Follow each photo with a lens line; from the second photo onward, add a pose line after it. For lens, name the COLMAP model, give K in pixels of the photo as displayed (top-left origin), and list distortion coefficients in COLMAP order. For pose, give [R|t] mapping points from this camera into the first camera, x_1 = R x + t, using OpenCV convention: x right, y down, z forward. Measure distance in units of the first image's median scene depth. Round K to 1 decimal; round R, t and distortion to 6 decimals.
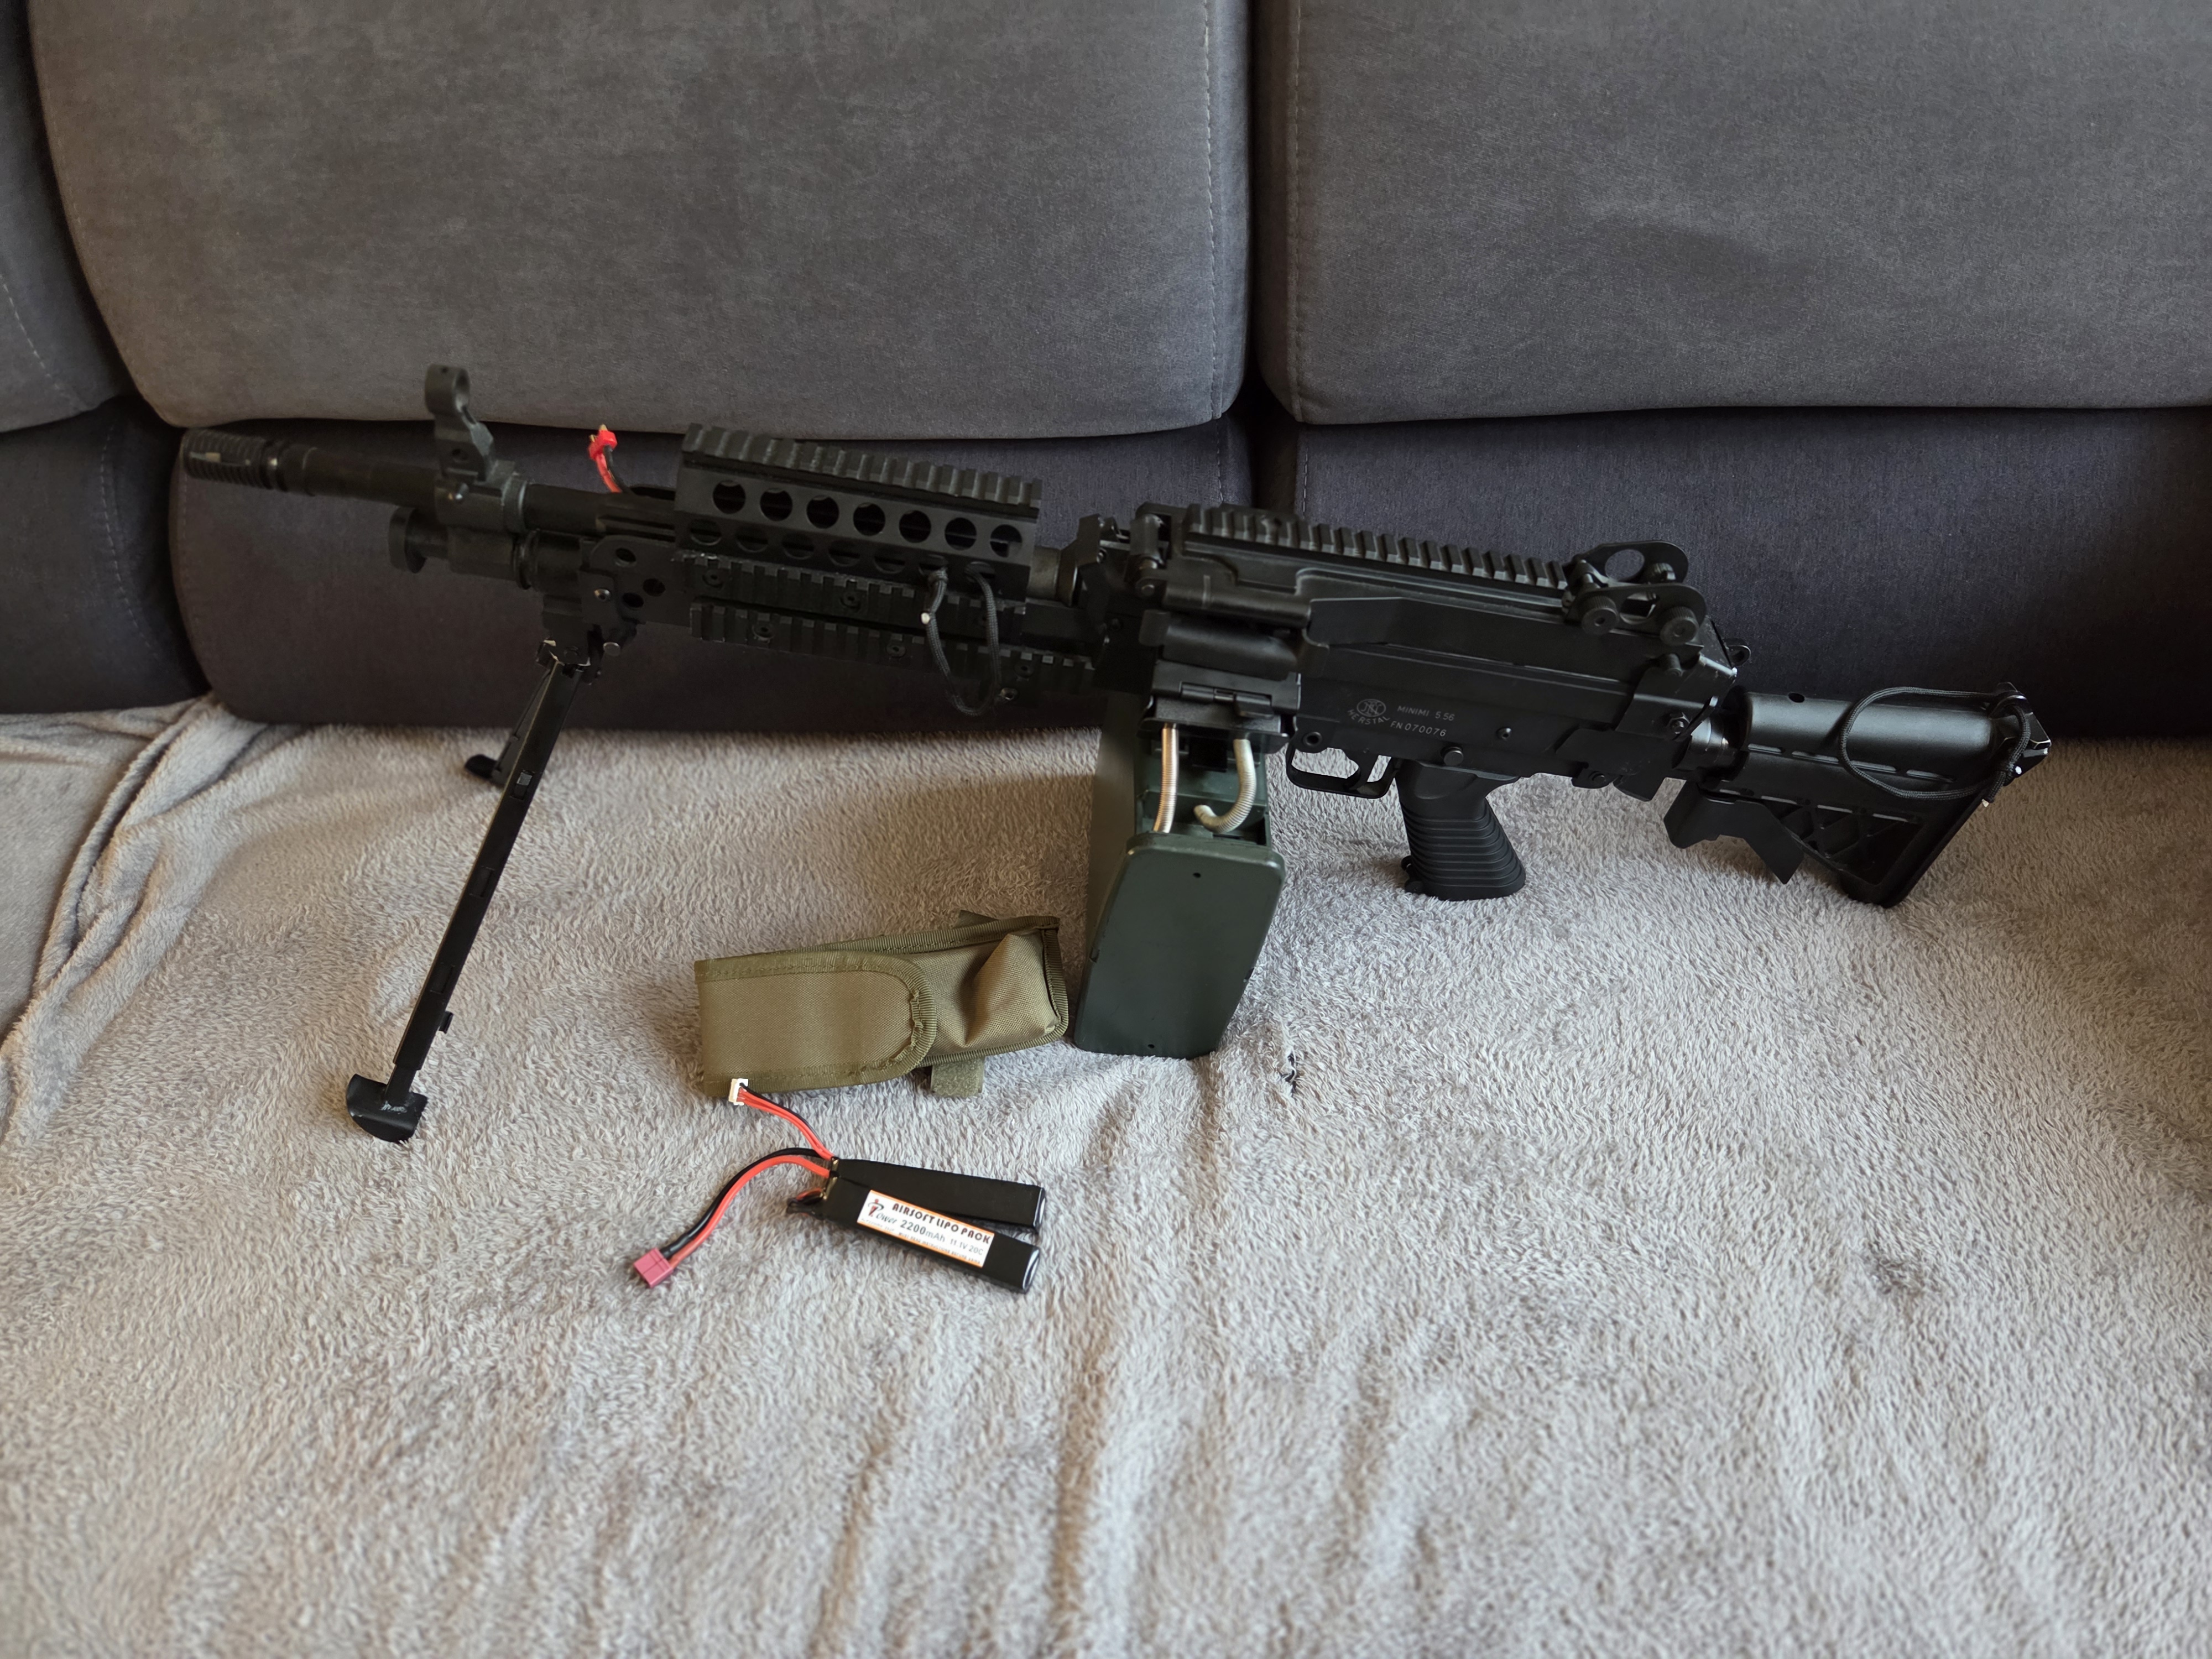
lens RADIAL K [[1516.6, 0, 1113.7], [0, 1516.6, 814.3], [0, 0, 1]] dist [0.048785, -0.046285]
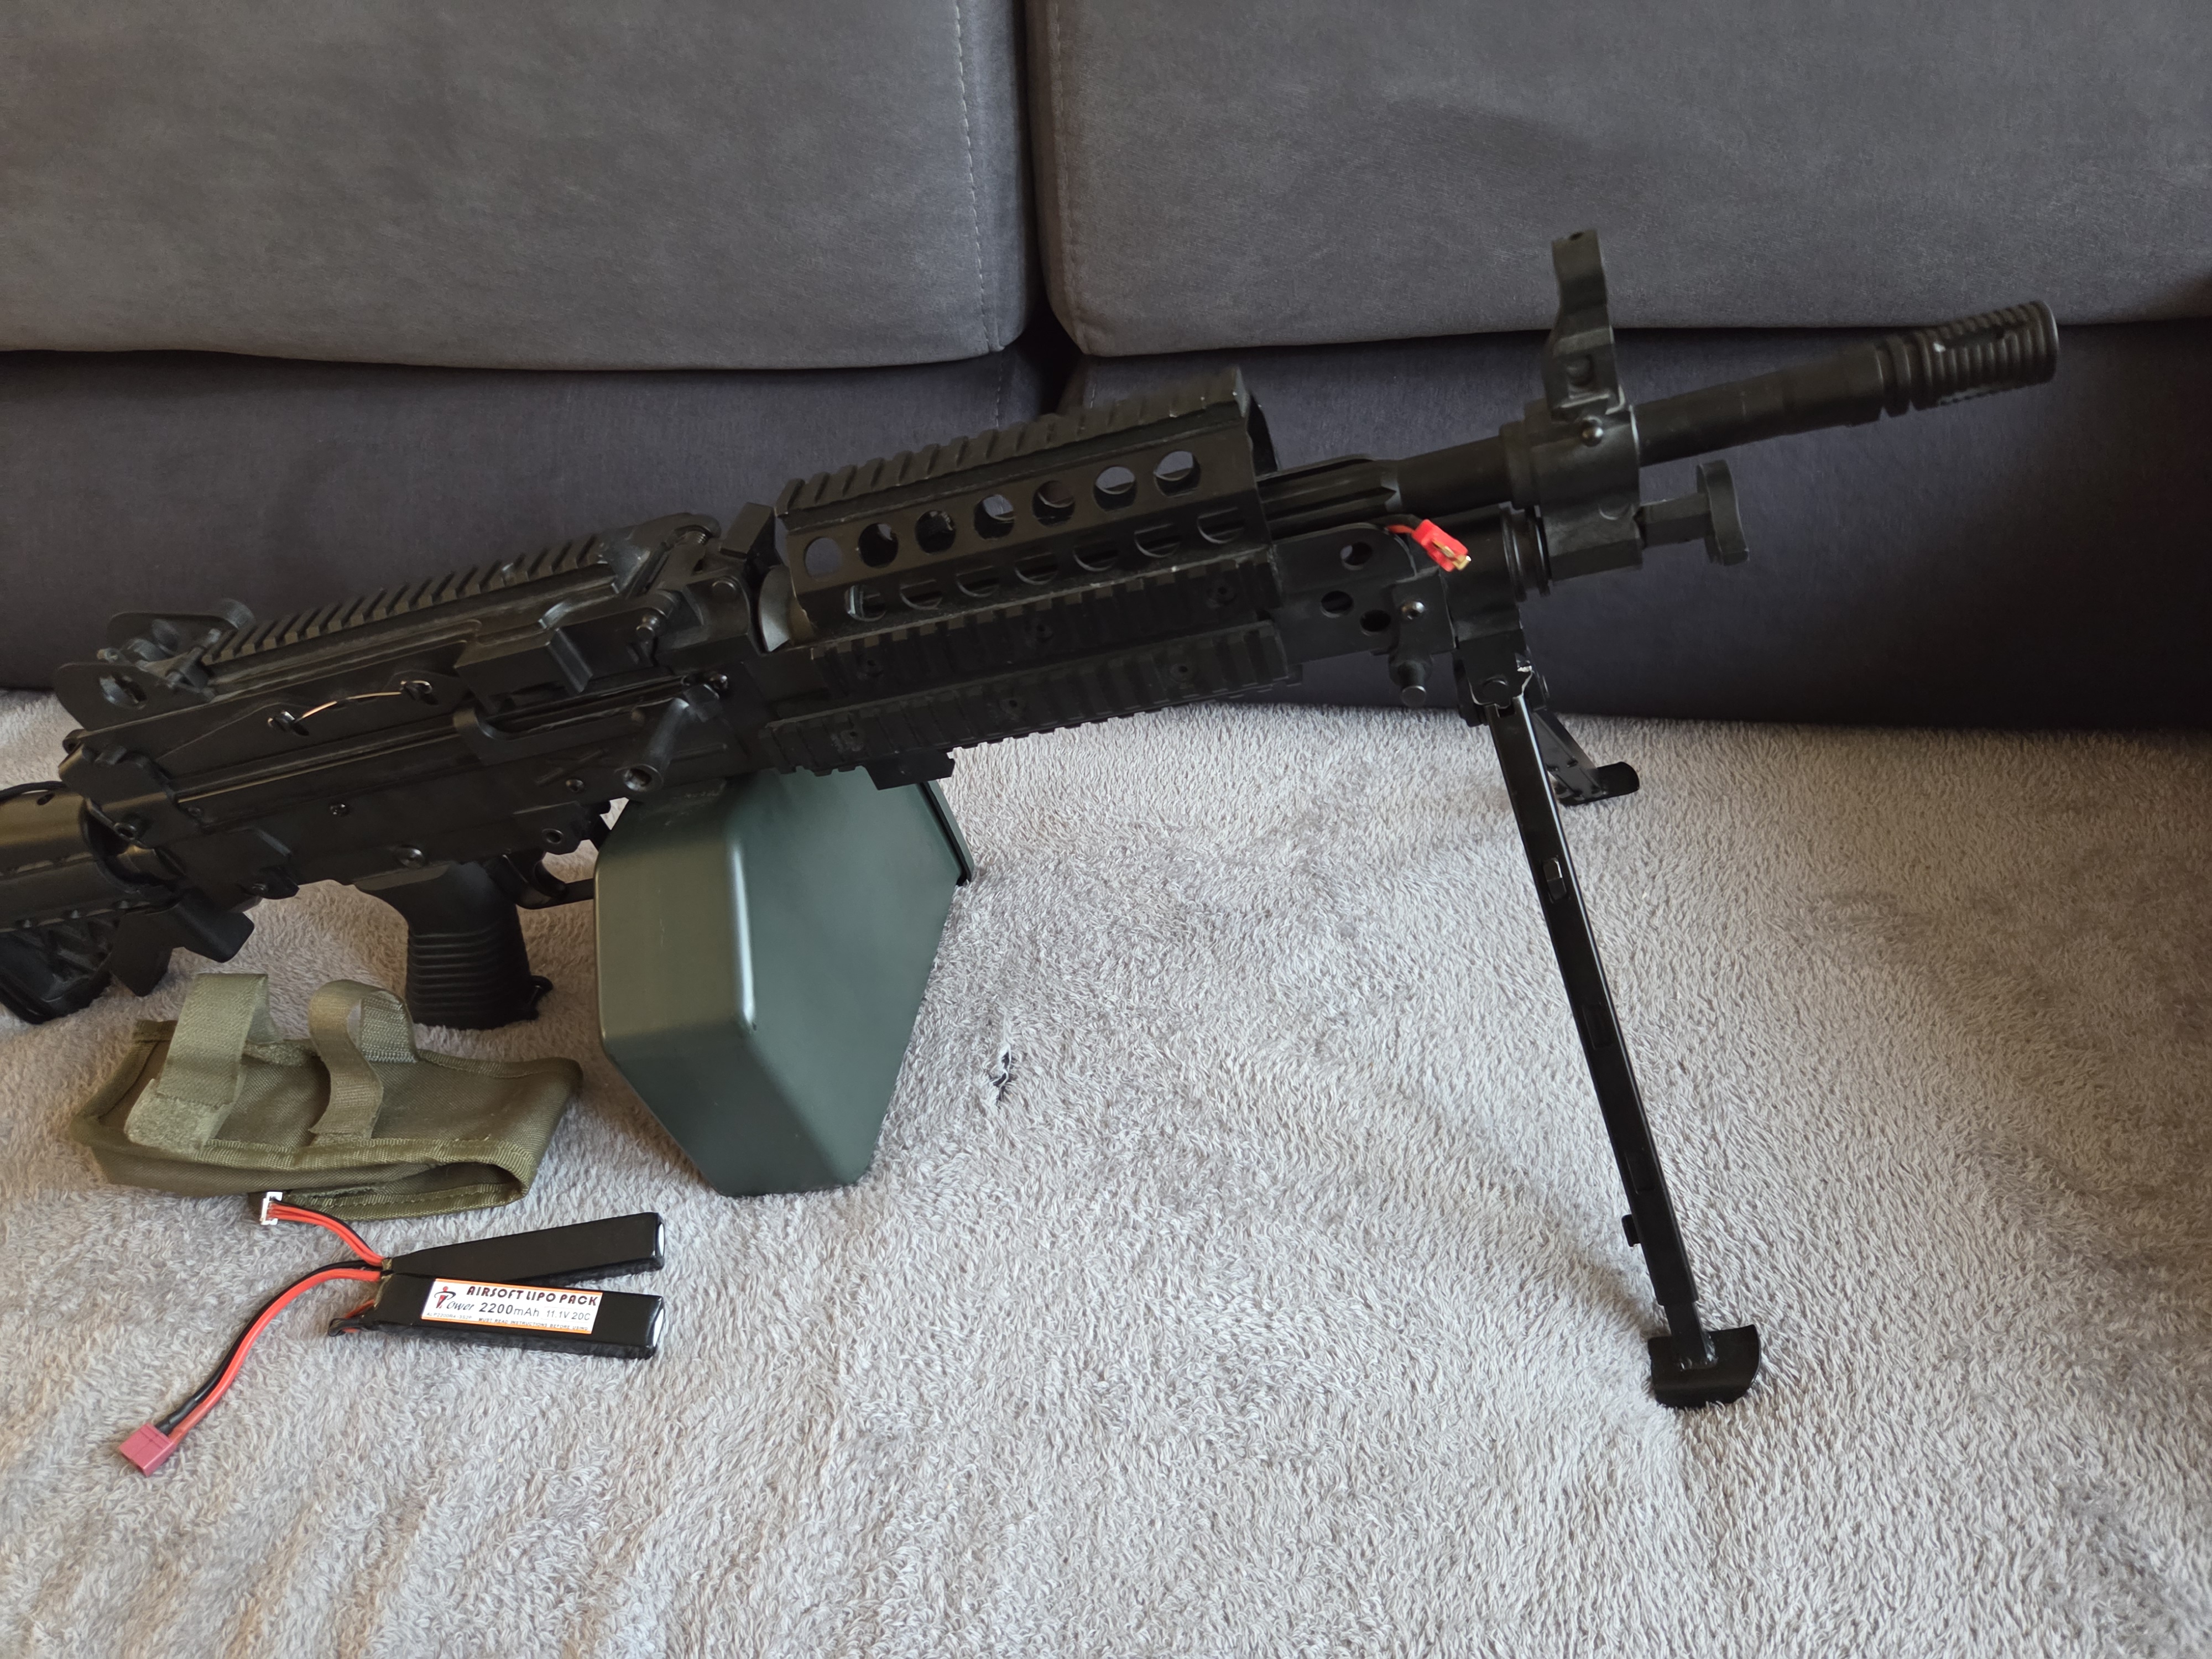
lens RADIAL K [[1516.6, 0, 1088.5], [0, 1516.6, 824.0], [0, 0, 1]] dist [0.048785, -0.046285]
pose [[0.997641, 0.025256, -0.063832, 0.216678], [-0.028931, 0.997937, -0.057311, 0.075925], [0.062253, 0.059023, 0.996314, 0.155141]]
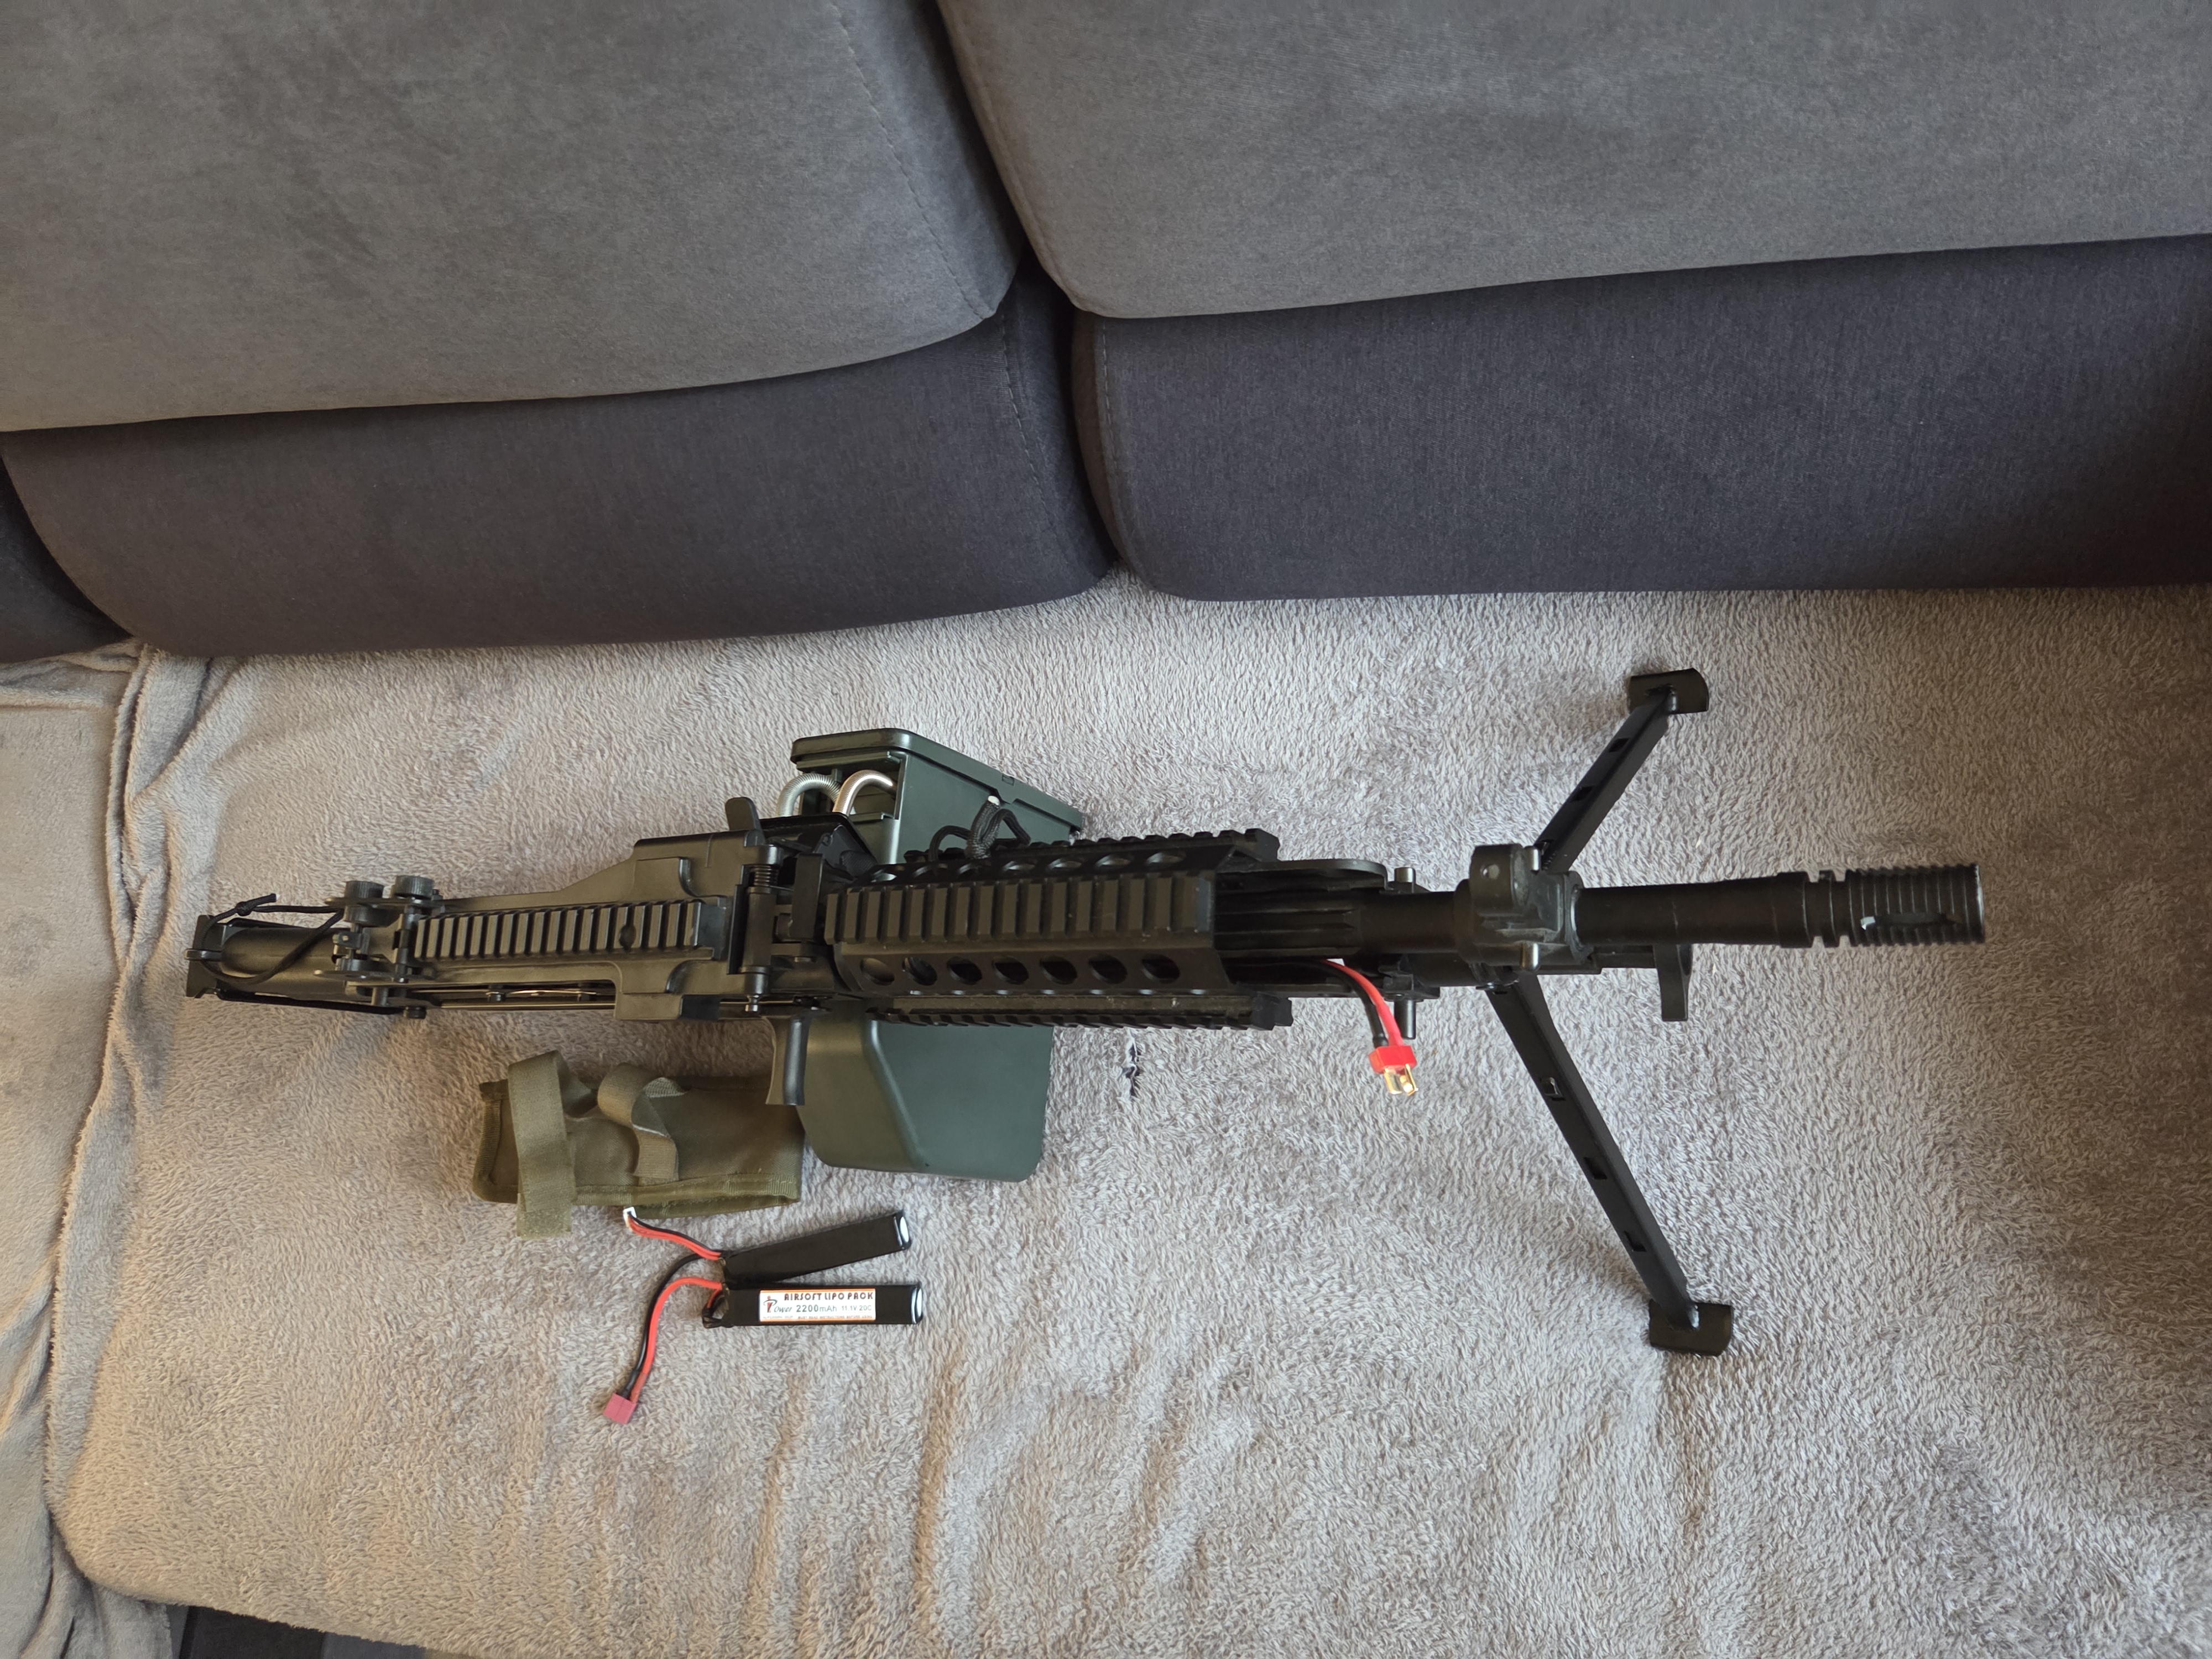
lens RADIAL K [[1516.6, 0, 1098.9], [0, 1516.6, 842.6], [0, 0, 1]] dist [0.048785, -0.046285]
pose [[0.972500, -0.054226, -0.226503, 0.340258], [0.164537, 0.848262, 0.503367, -0.491272], [0.164838, -0.526793, 0.833857, 0.217601]]
